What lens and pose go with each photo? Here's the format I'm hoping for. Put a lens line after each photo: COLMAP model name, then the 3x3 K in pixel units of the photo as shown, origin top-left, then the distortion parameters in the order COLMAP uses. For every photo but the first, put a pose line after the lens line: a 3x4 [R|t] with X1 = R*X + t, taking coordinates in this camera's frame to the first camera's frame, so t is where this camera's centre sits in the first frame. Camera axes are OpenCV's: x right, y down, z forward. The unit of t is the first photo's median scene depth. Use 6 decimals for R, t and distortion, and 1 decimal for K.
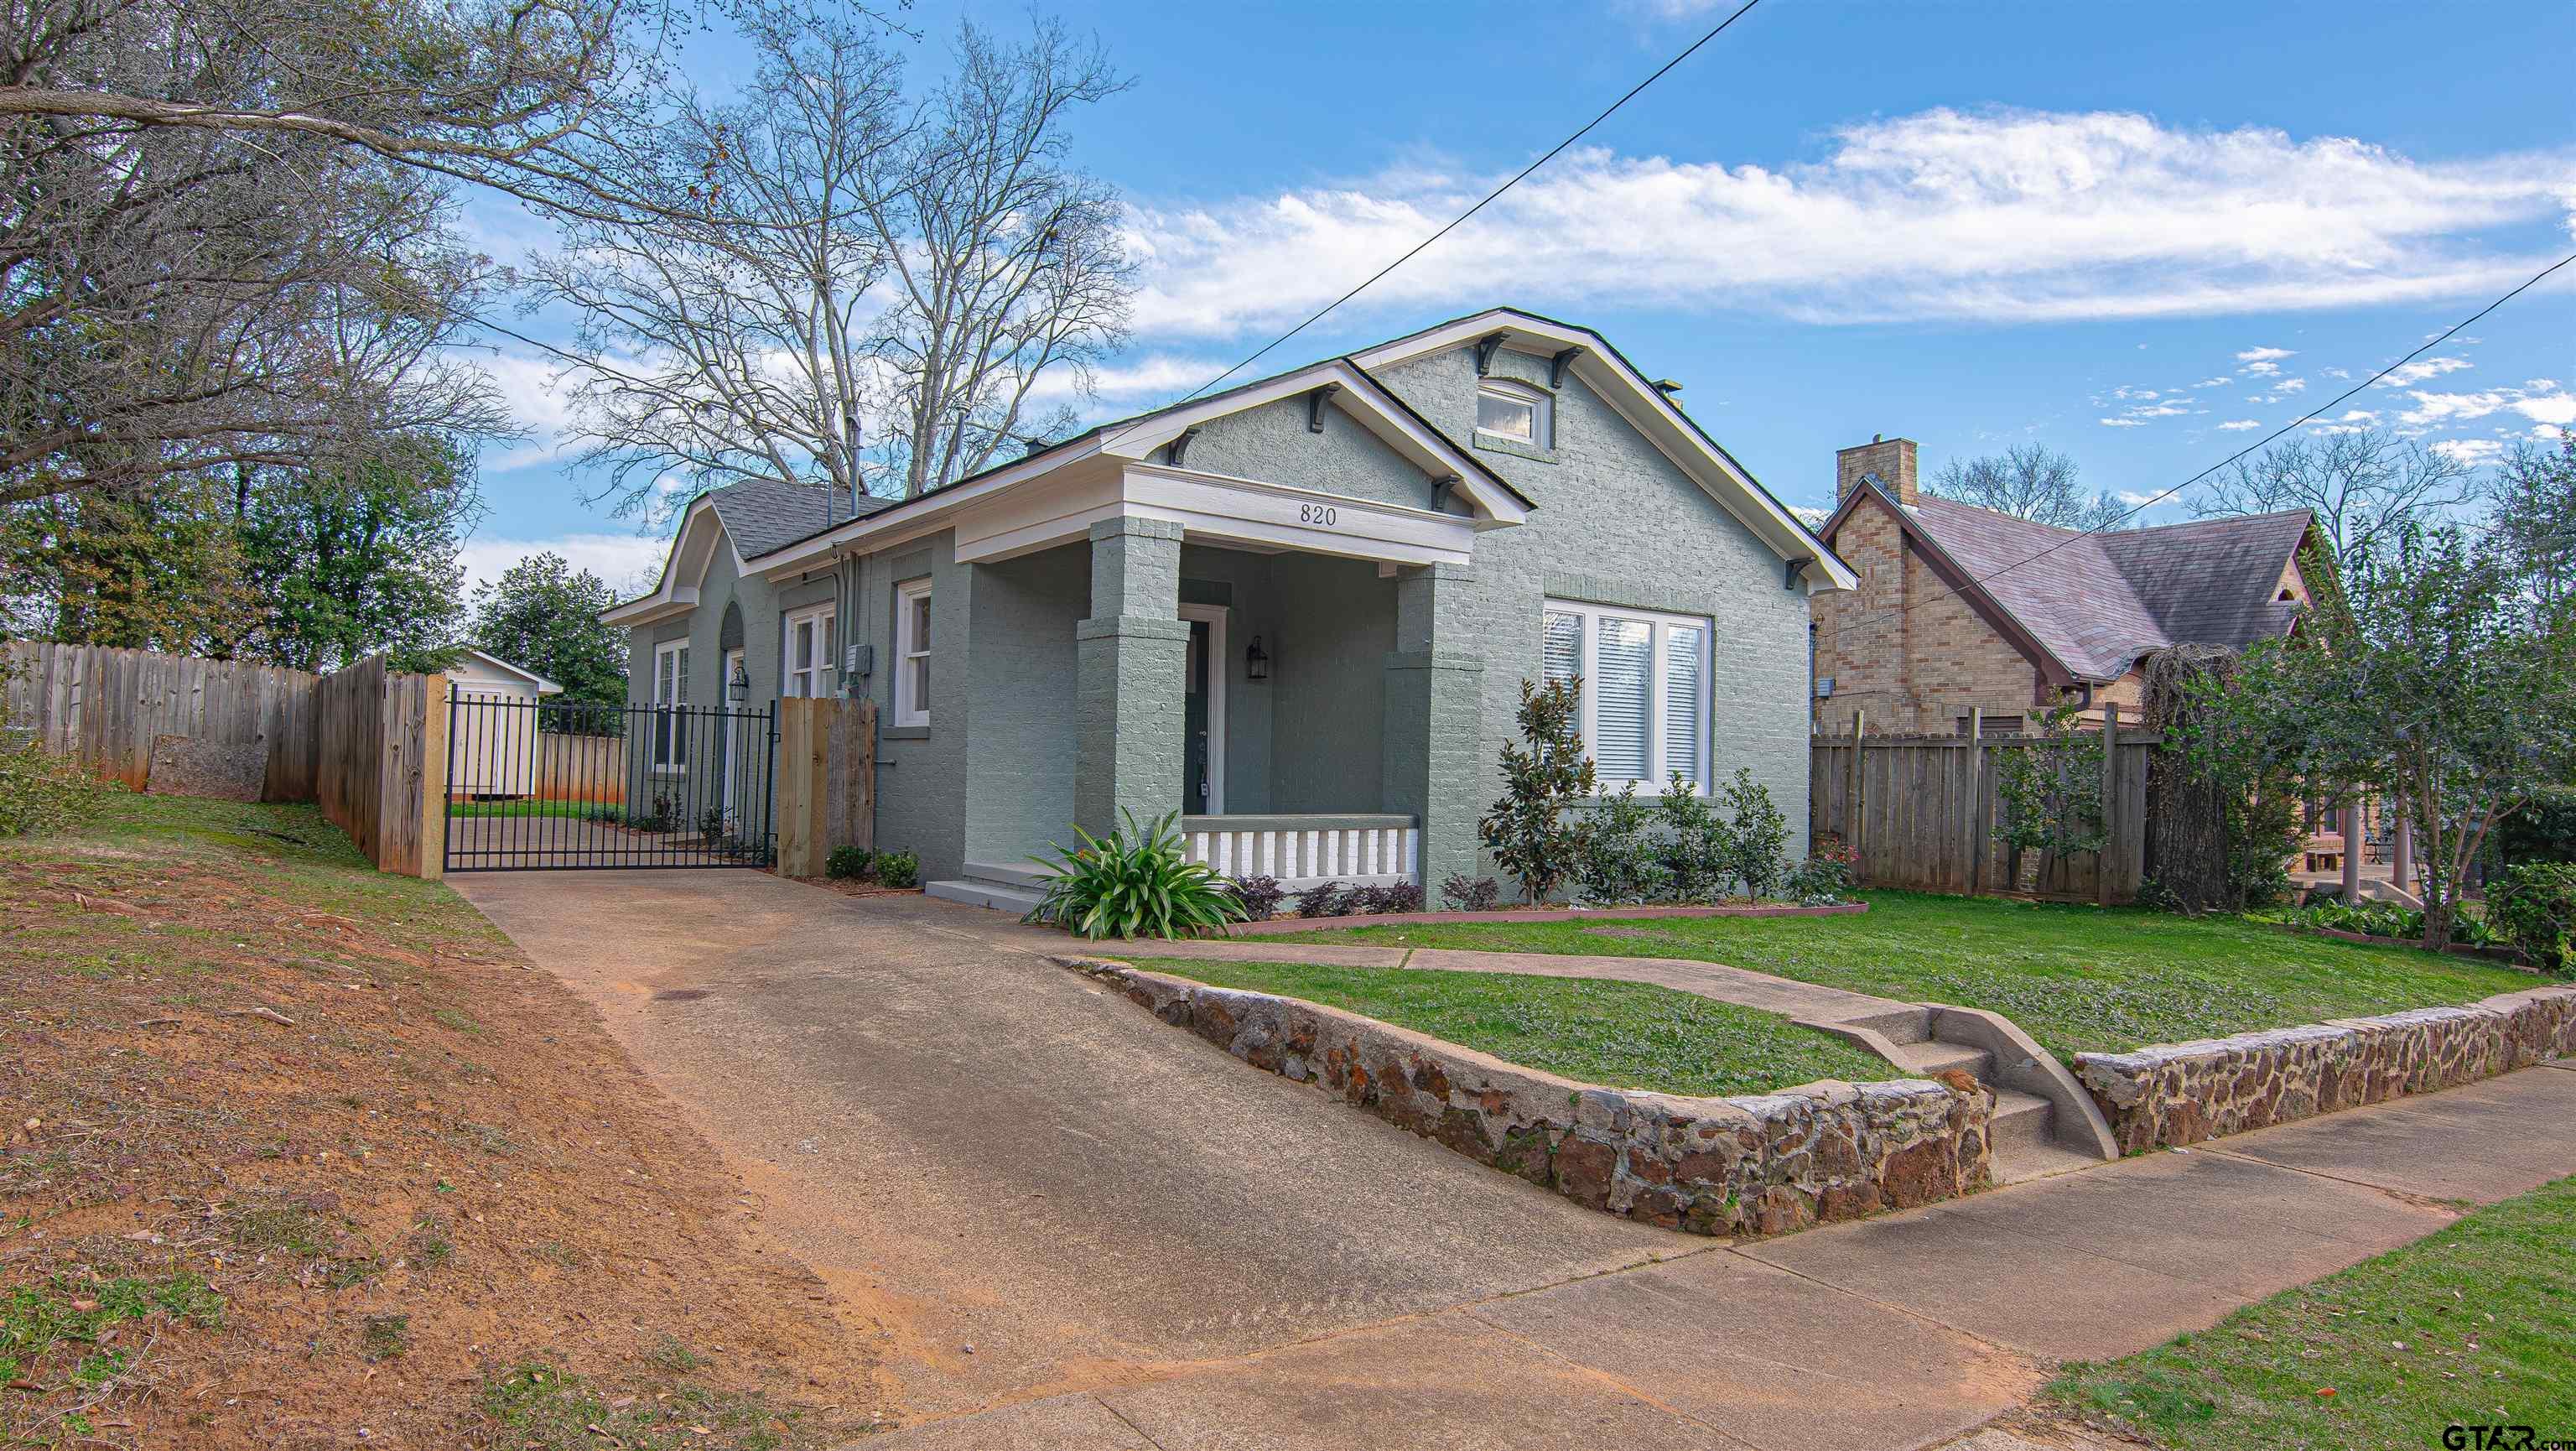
lens RADIAL K [[1538.6, 0, 1288.0], [0, 1538.6, 725.5], [0, 0, 1]] dist [-0.016902, -0.000391]
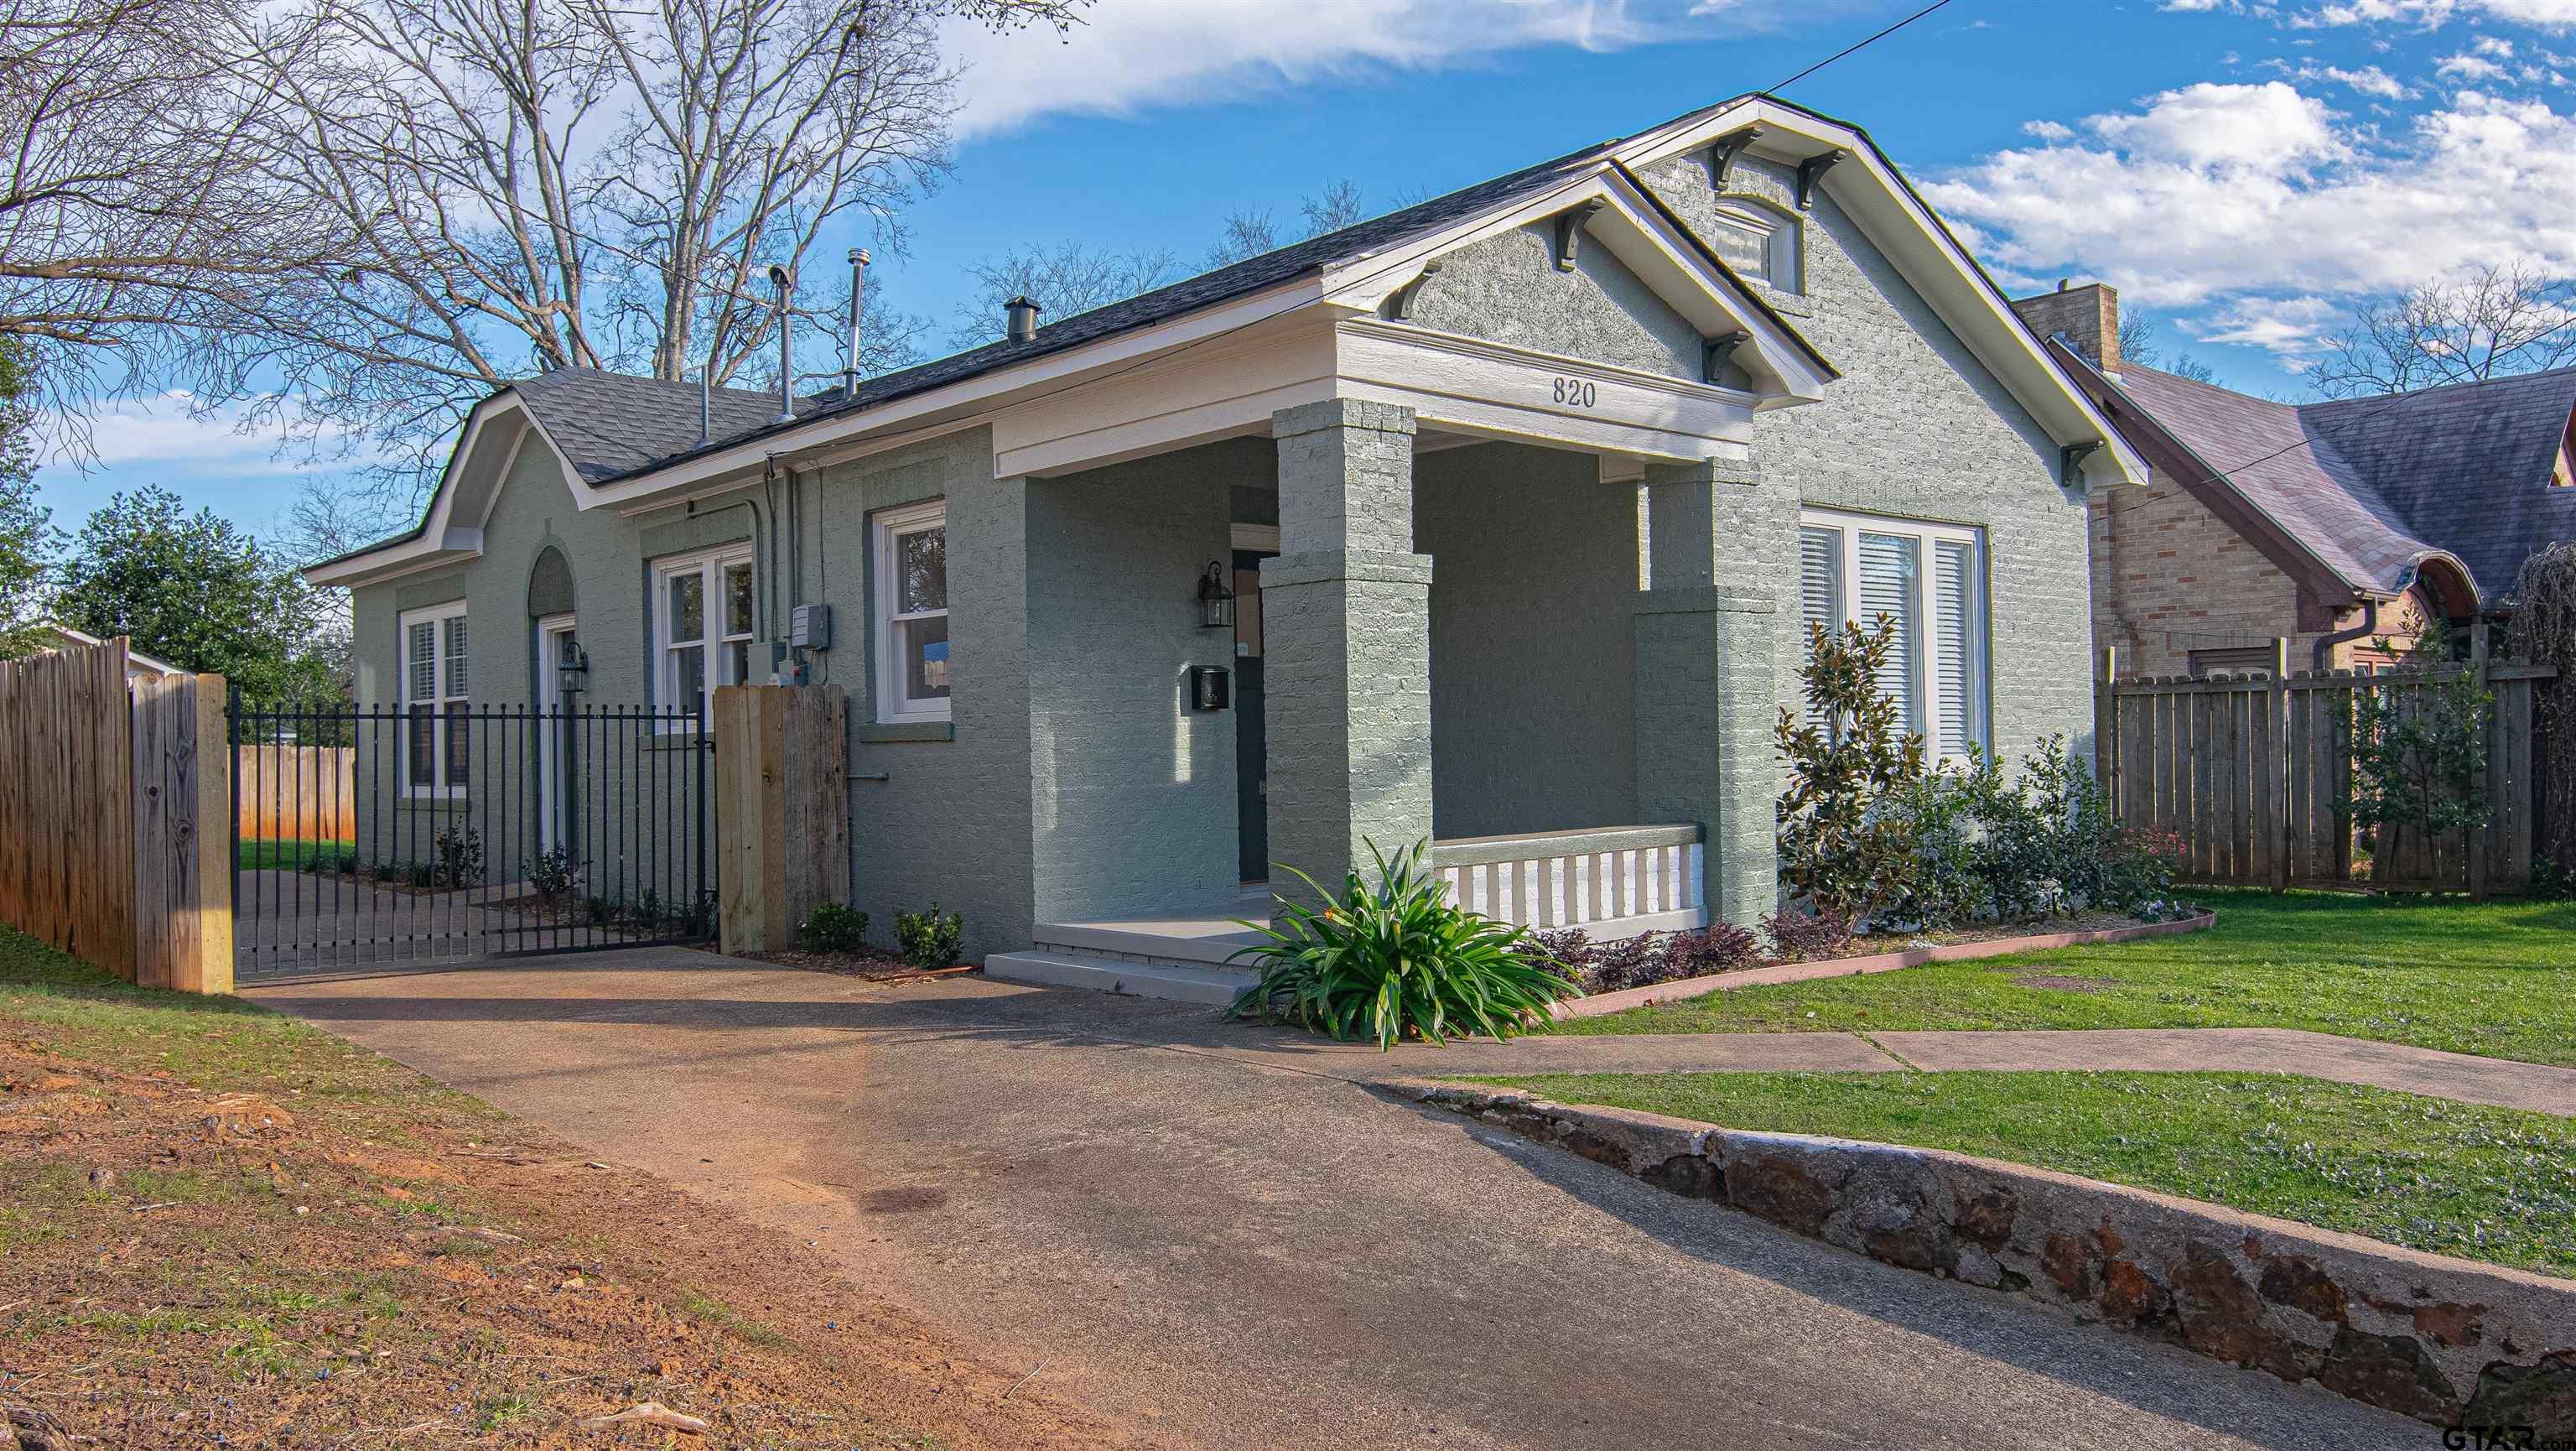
lens RADIAL K [[1974.7, 0, 1288.0], [0, 1974.7, 725.5], [0, 0, 1]] dist [-0.006462, -0.011034]
pose [[0.993595, -0.039785, 0.105761, -0.171063], [0.037488, 0.999018, 0.023613, -0.012420], [-0.106597, -0.019497, 0.994111, 0.117748]]
